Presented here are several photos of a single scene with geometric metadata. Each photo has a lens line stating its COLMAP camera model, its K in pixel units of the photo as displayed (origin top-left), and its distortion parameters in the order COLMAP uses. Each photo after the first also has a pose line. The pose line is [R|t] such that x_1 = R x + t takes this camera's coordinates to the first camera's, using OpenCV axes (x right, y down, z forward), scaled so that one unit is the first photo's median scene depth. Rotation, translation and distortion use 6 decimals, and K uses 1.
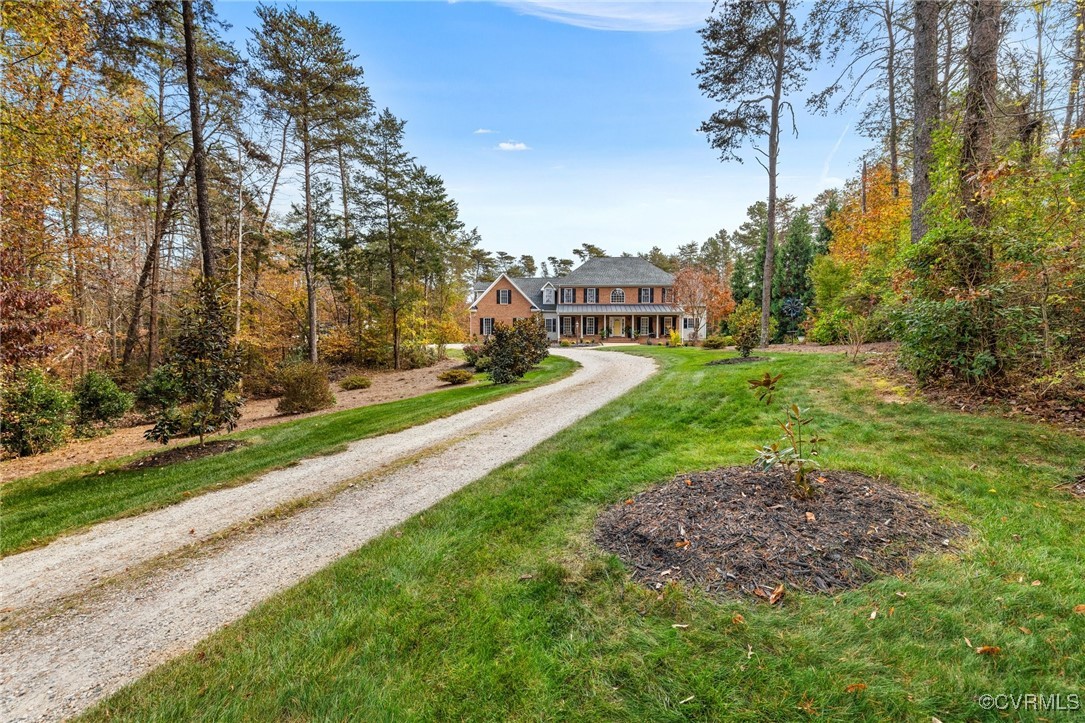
lens RADIAL K [[466.4, 0, 539.6], [0, 466.4, 362.9], [0, 0, 1]] dist [0.002219, -0.000274]
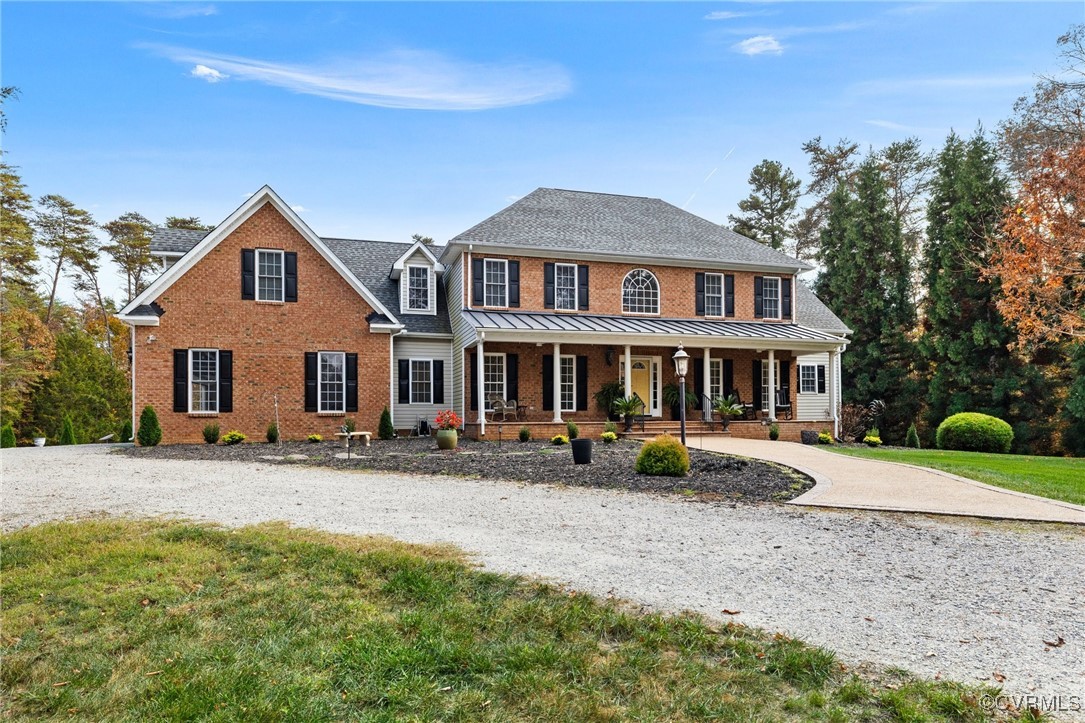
lens RADIAL K [[649.8, 0, 512.2], [0, 649.8, 407.3], [0, 0, 1]] dist [0.005059, -0.000052]
pose [[0.940458, -0.001365, 0.339907, -0.074242], [0.025955, 0.997361, -0.067806, -0.034109], [-0.338918, 0.072591, 0.938011, 0.607873]]
